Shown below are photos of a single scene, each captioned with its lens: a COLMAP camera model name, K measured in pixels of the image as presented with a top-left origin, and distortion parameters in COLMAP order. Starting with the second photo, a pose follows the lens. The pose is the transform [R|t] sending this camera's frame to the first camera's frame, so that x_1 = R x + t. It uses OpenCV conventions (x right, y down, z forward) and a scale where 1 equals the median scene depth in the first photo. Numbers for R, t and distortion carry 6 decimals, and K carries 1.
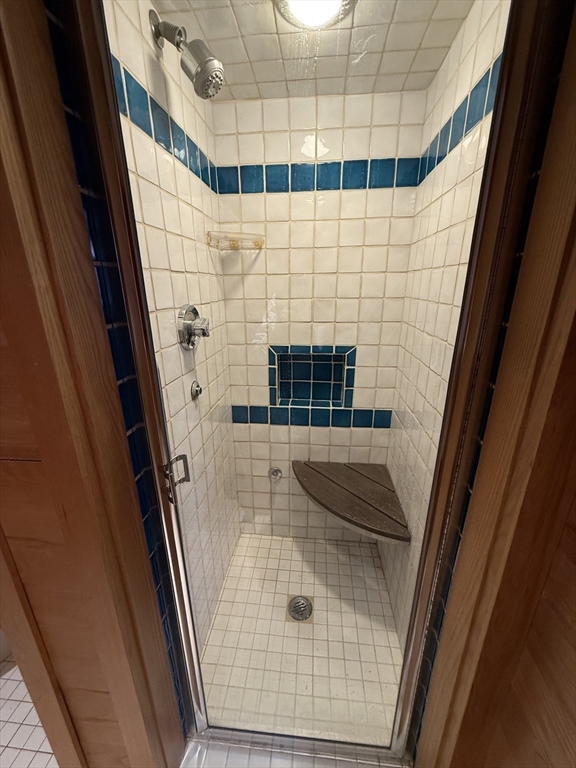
lens RADIAL K [[307.1, 0, 289.0], [0, 307.1, 384.9], [0, 0, 1]] dist [0.000506, -0.000318]
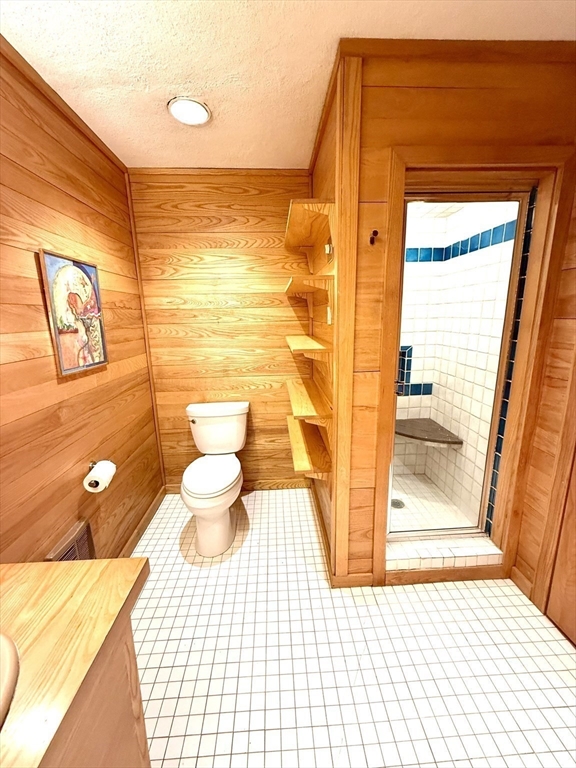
lens RADIAL K [[307.1, 0, 288.2], [0, 307.1, 381.2], [0, 0, 1]] dist [0.000506, -0.000318]
pose [[0.990325, -0.041056, 0.132556, -0.672699], [0.055195, 0.992959, -0.104816, 0.201994], [-0.127320, 0.111119, 0.985618, -0.562414]]
